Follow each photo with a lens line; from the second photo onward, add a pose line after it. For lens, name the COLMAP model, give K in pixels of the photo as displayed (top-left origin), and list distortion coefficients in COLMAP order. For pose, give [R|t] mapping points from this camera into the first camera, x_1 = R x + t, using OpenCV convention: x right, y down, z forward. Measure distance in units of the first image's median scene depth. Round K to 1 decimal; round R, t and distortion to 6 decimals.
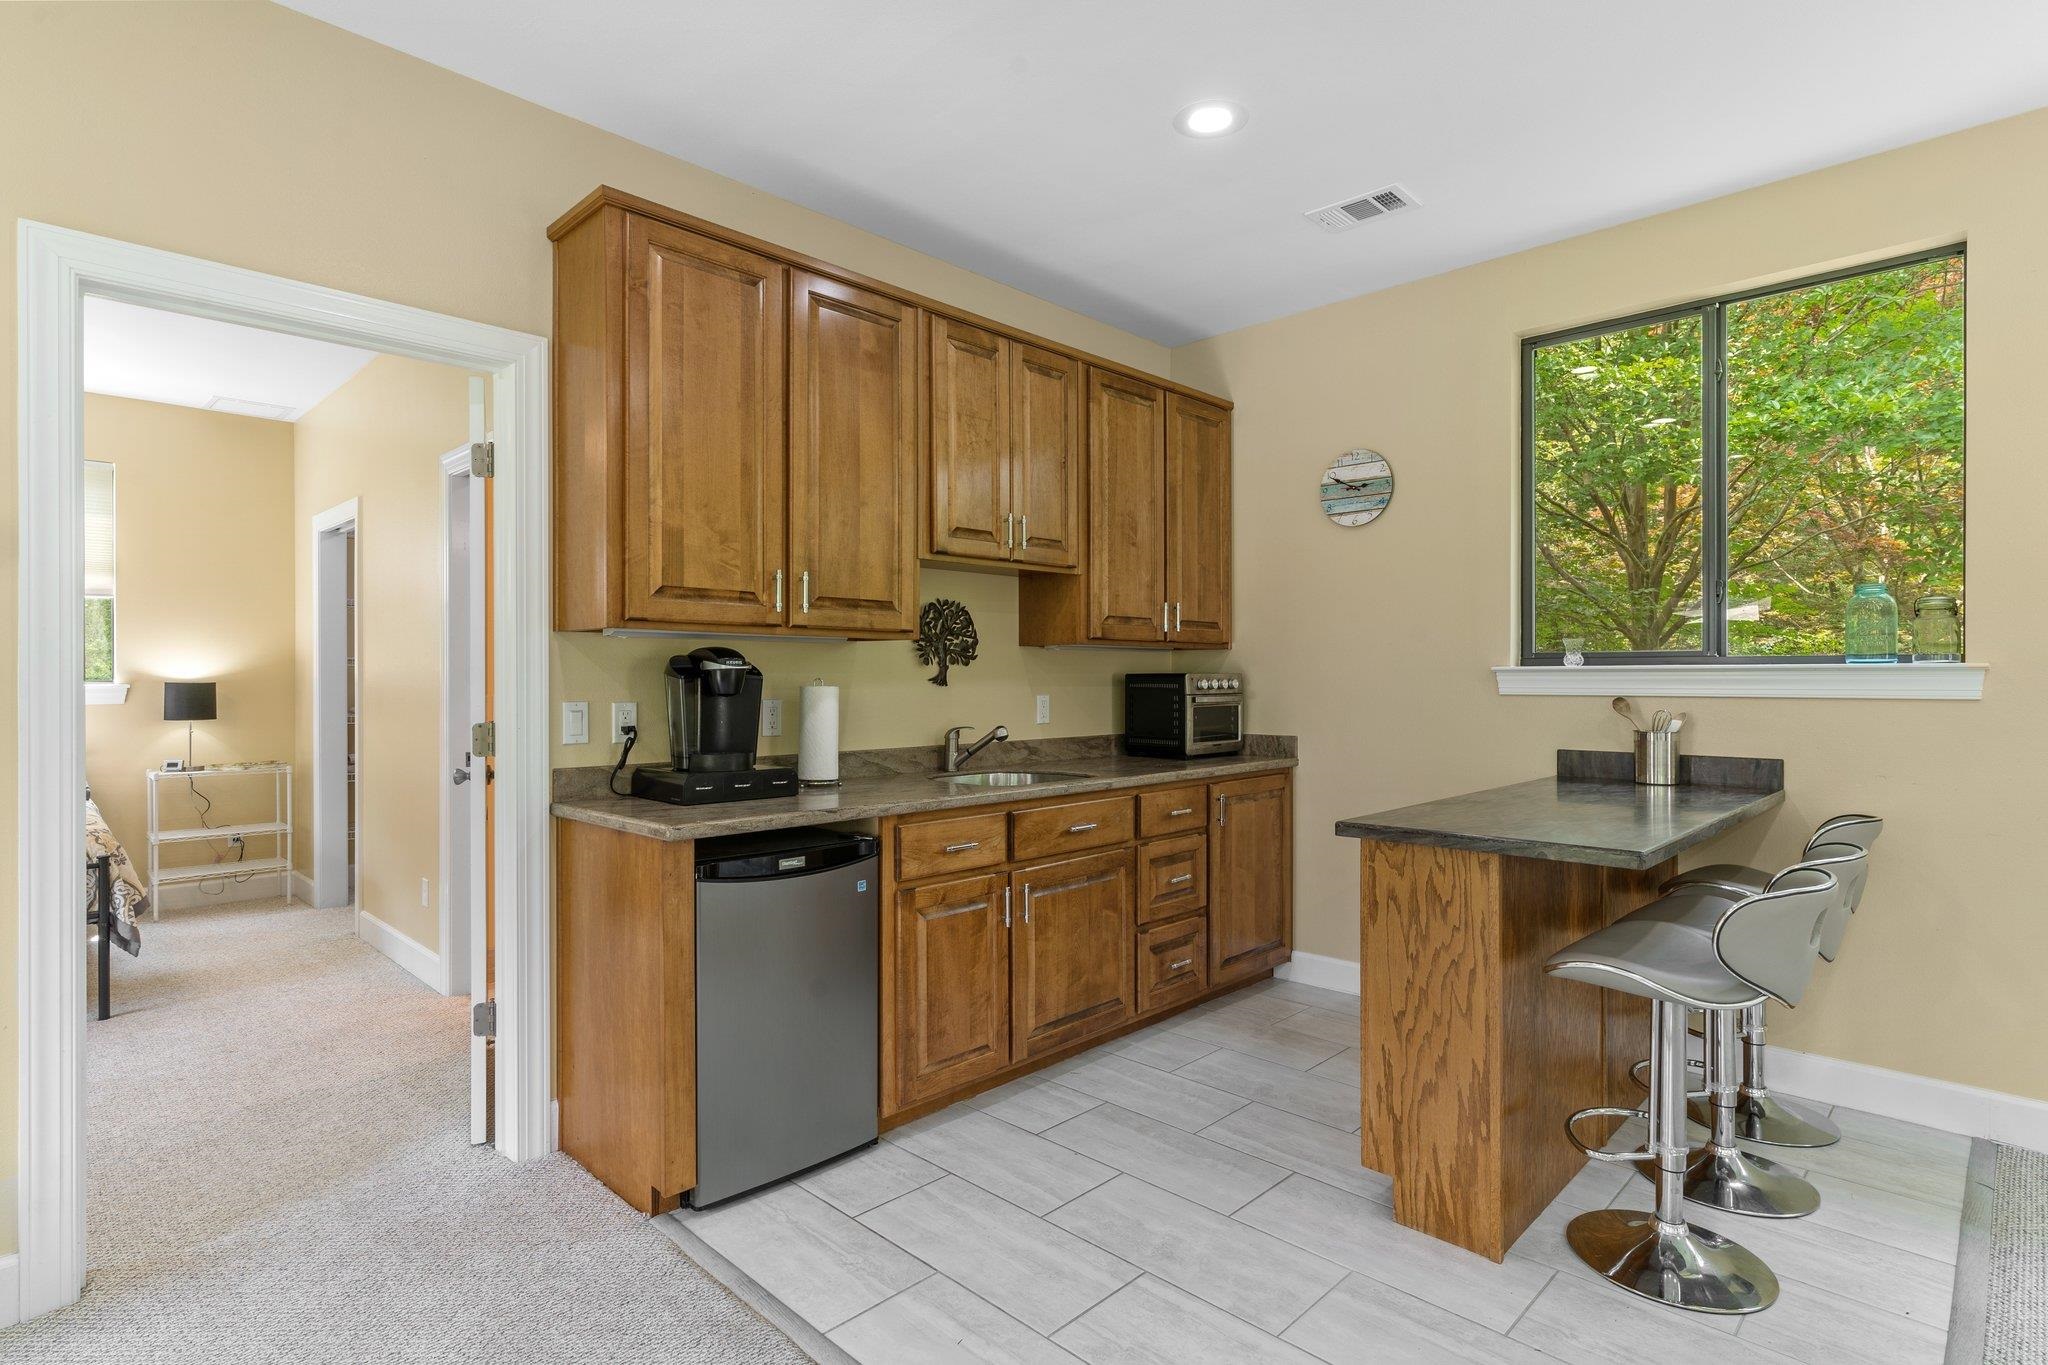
lens RADIAL K [[1031.7, 0, 1023.1], [0, 1031.7, 687.5], [0, 0, 1]] dist [0.000313, 0.000458]
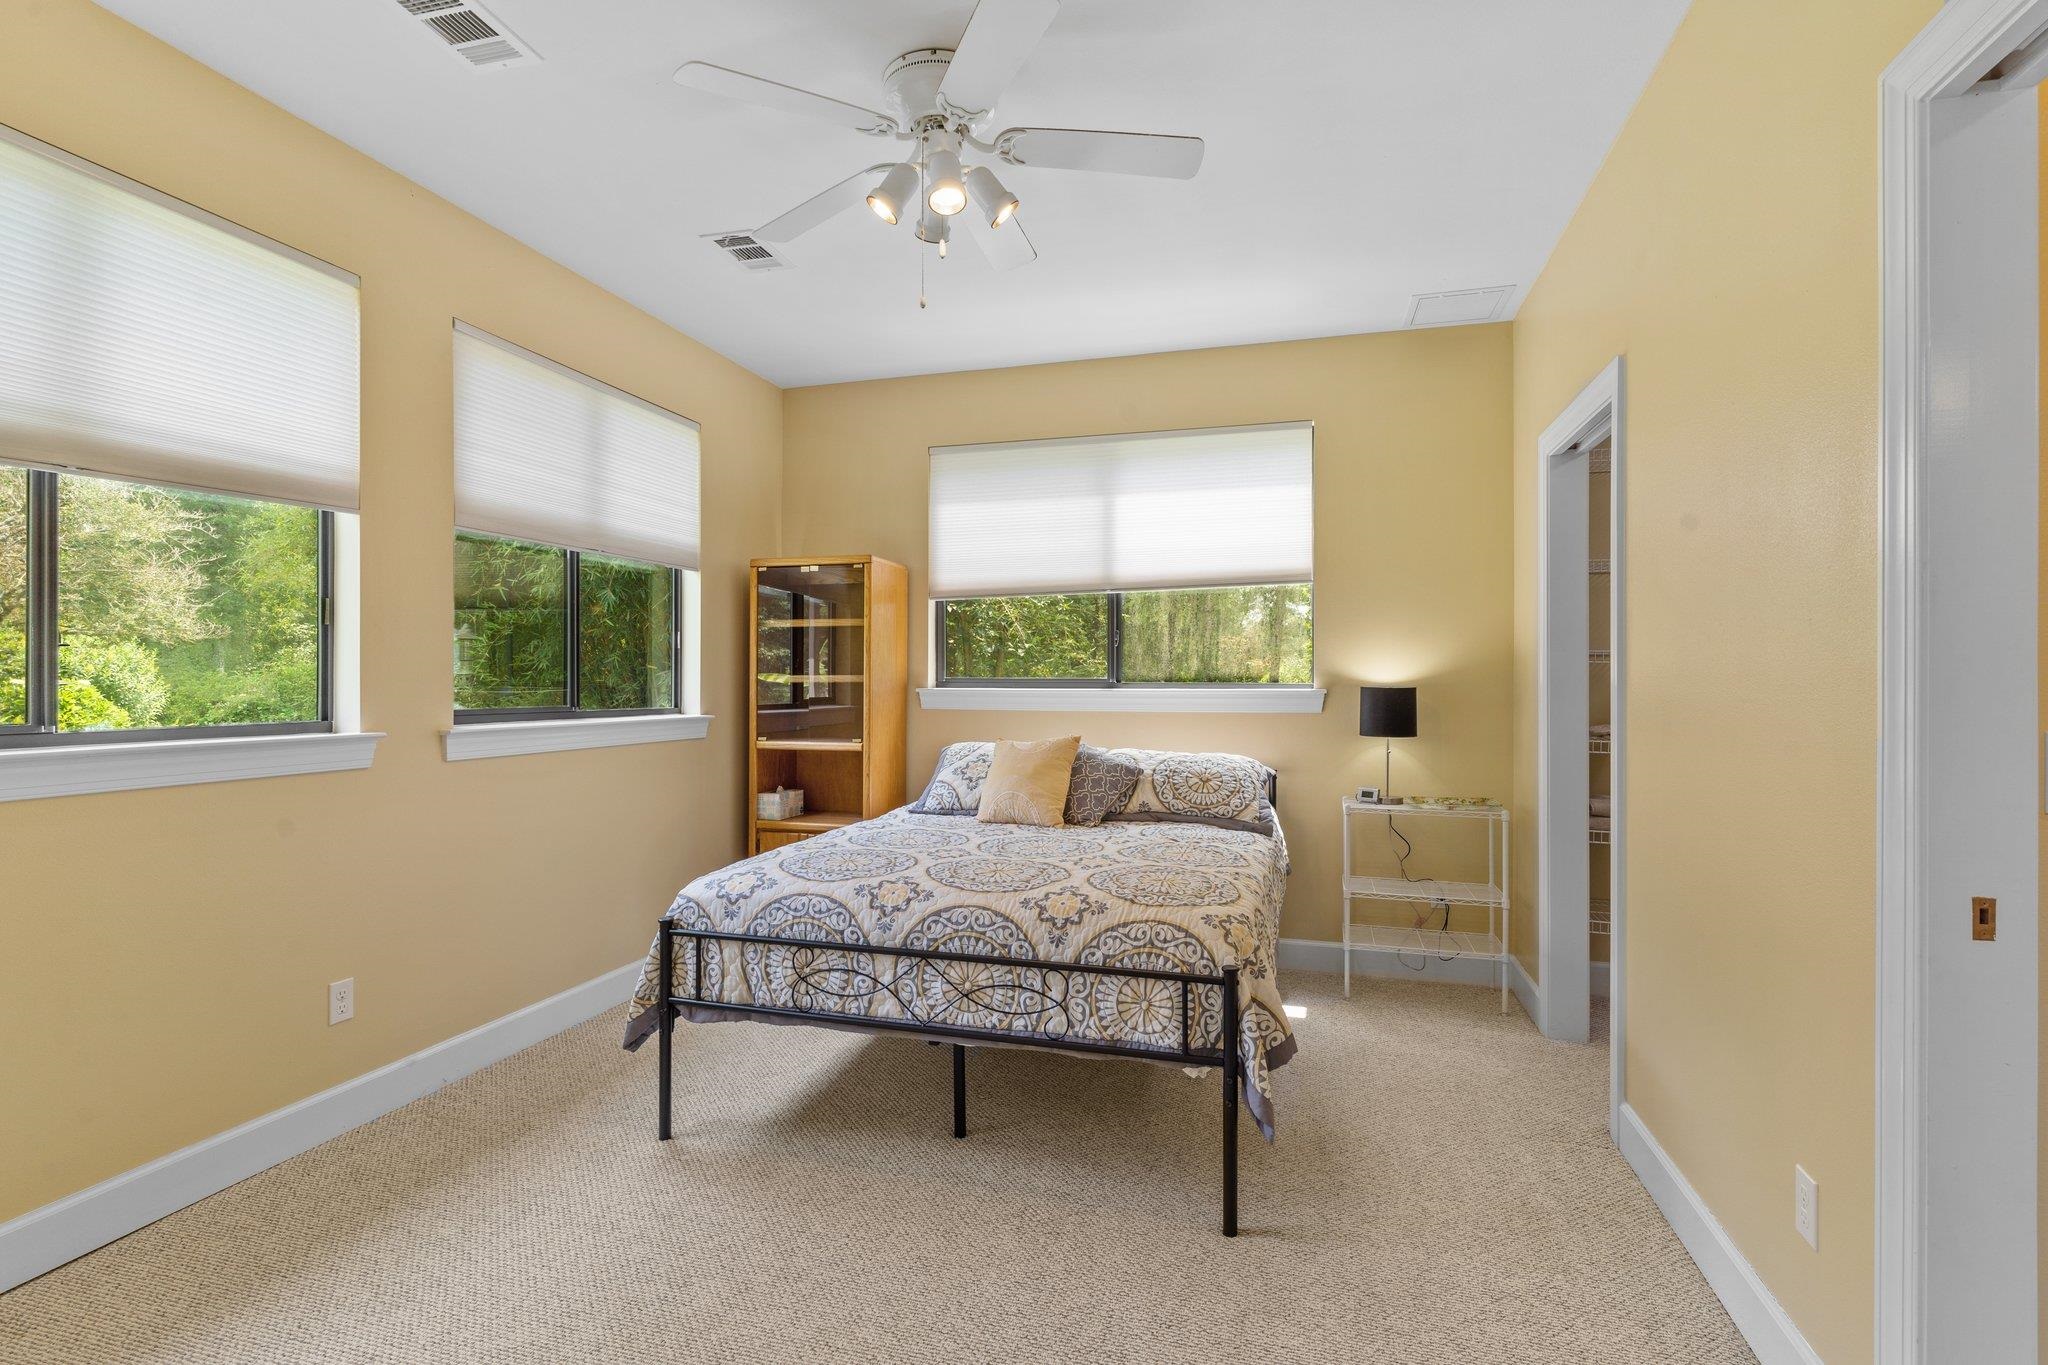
lens RADIAL K [[984.0, 0, 1021.4], [0, 984.0, 680.7], [0, 0, 1]] dist [0.001932, -0.000659]
pose [[0.473751, -0.003845, -0.880651, -0.429619], [-0.006539, 0.999948, -0.007883, -0.002709], [0.880635, 0.009493, 0.473701, 0.607493]]
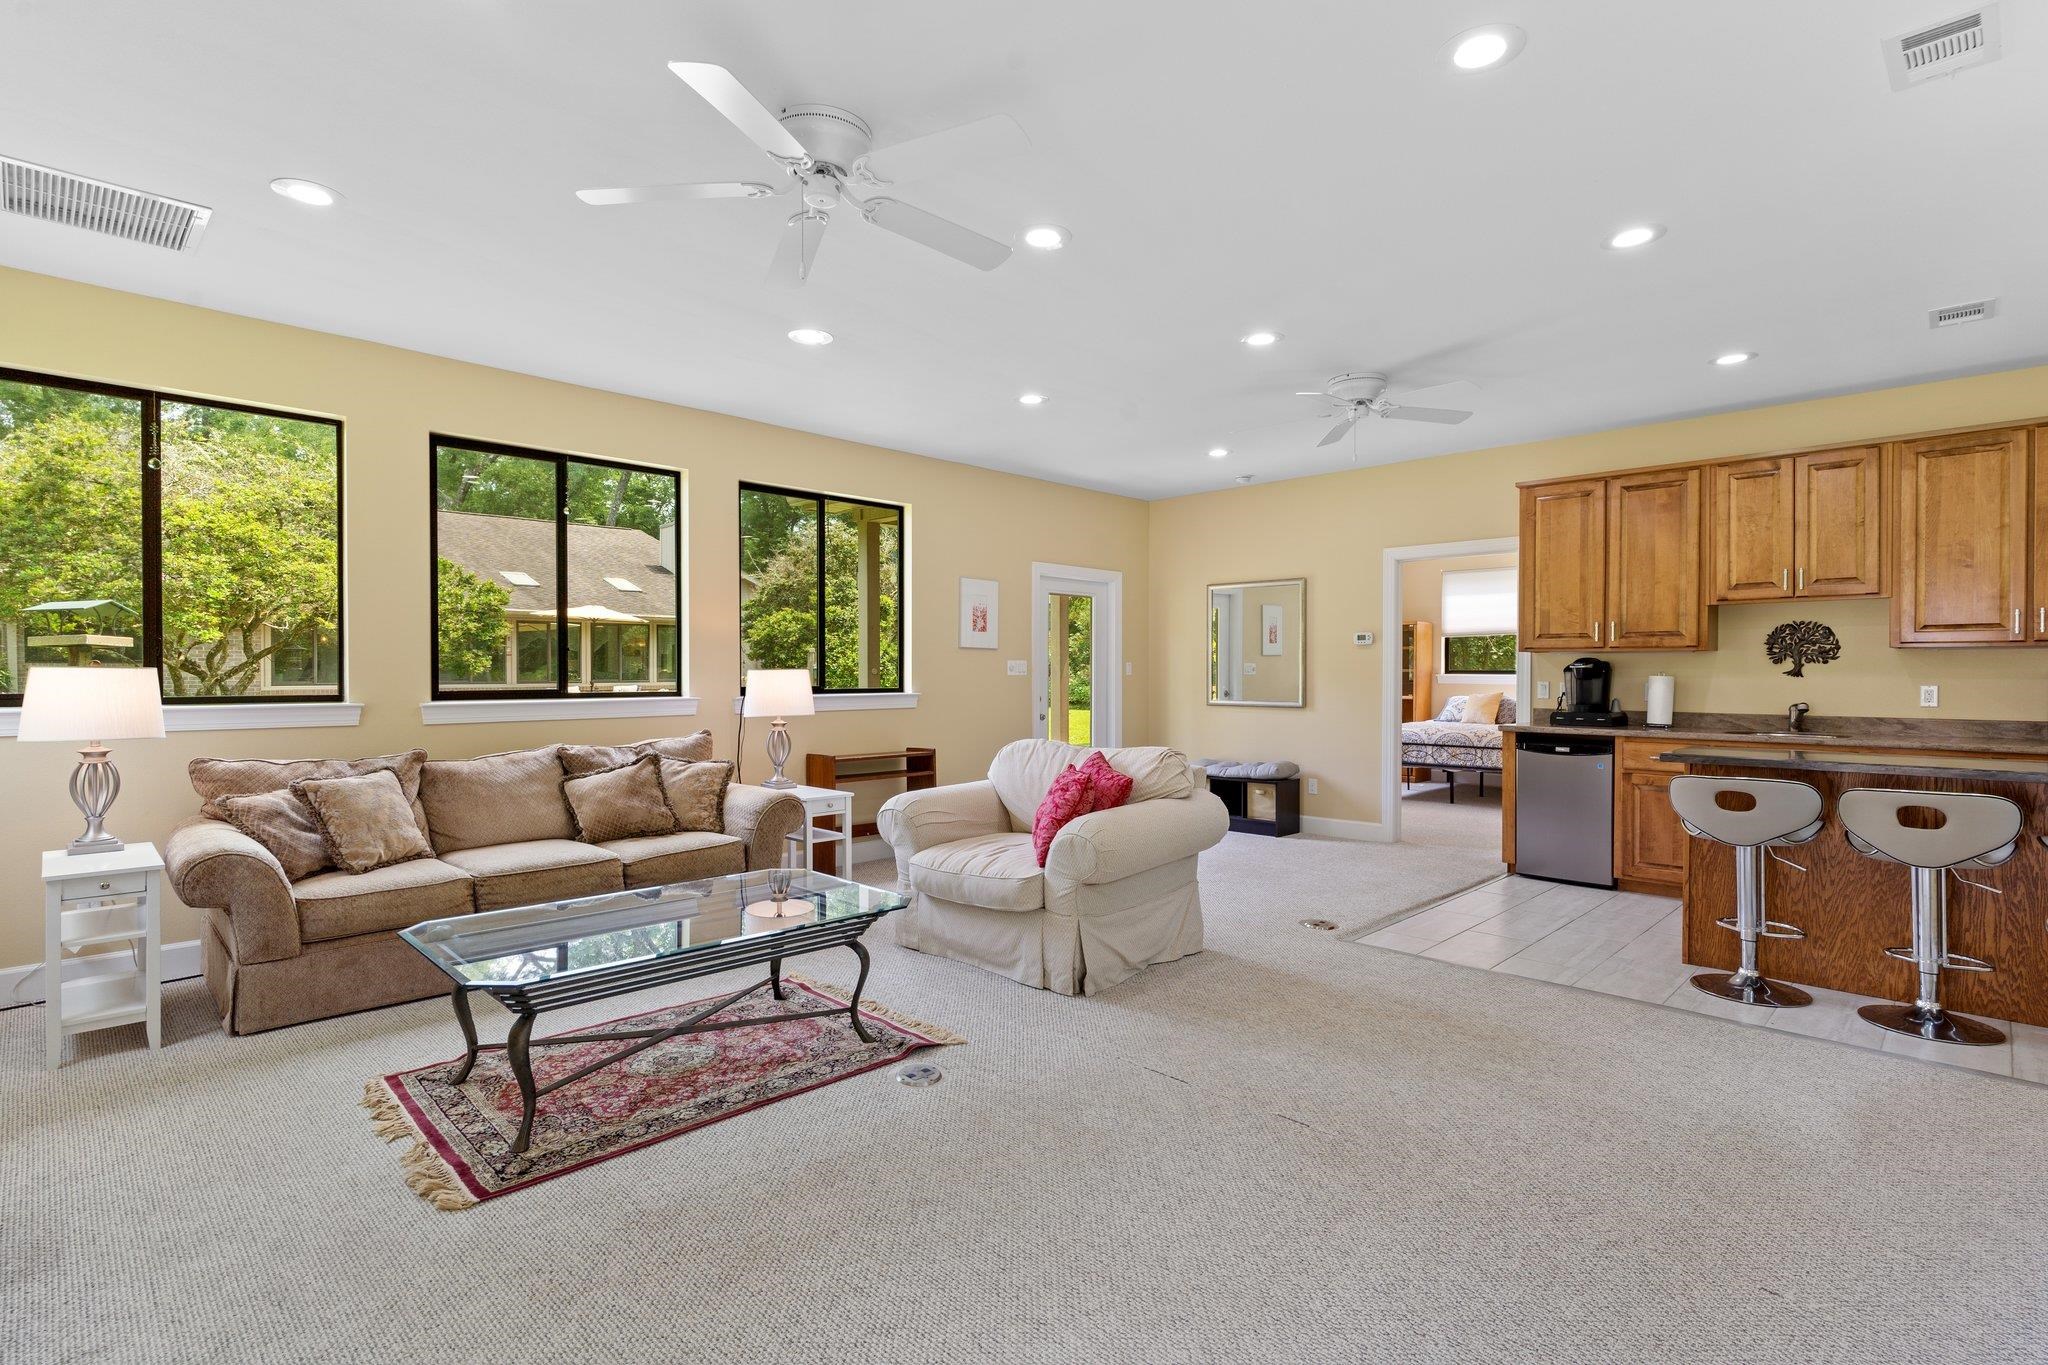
lens RADIAL K [[984.0, 0, 1021.4], [0, 984.0, 680.7], [0, 0, 1]] dist [0.001932, -0.000659]
pose [[0.002639, 0.008987, -0.999956, 1.353190], [-0.010902, 0.999900, 0.008958, 0.003736], [0.999937, 0.010878, 0.002737, -0.166602]]
